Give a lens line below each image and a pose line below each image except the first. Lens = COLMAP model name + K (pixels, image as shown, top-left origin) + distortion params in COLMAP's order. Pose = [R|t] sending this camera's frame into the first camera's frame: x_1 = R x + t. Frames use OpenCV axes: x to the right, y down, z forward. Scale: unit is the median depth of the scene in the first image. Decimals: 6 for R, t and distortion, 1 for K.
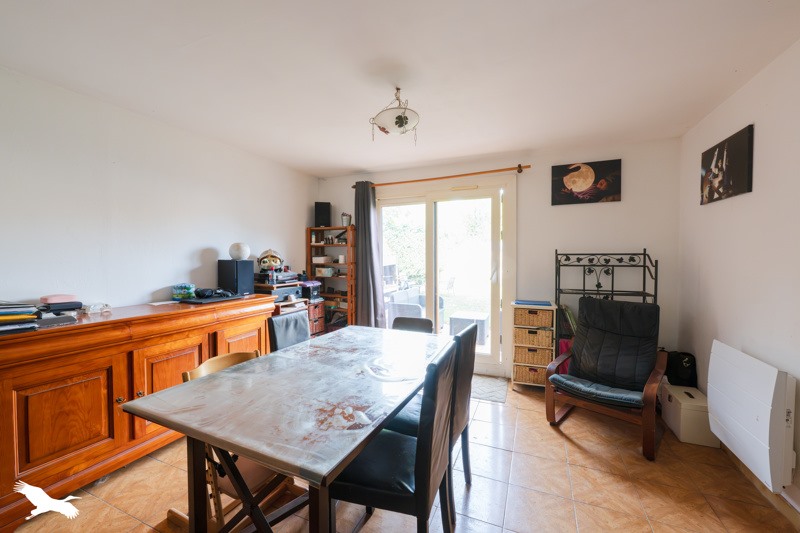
lens RADIAL K [[323.3, 0, 400.0], [0, 323.3, 266.5], [0, 0, 1]] dist [-0.000386, -0.000067]
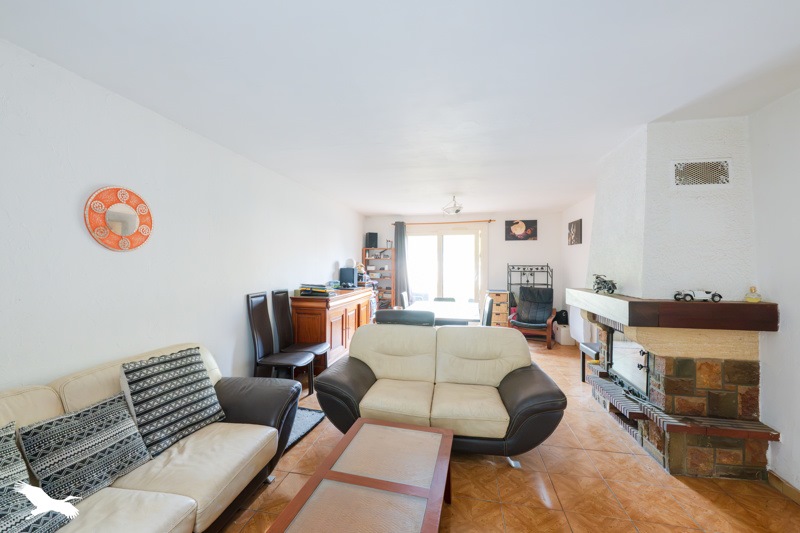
lens RADIAL K [[323.3, 0, 400.0], [0, 323.3, 266.5], [0, 0, 1]] dist [-0.000386, -0.000067]
pose [[0.978142, 0.003238, 0.207911, -0.579497], [0.001240, 0.999770, -0.021404, 0.008930], [-0.207932, 0.021194, 0.977914, -0.802820]]
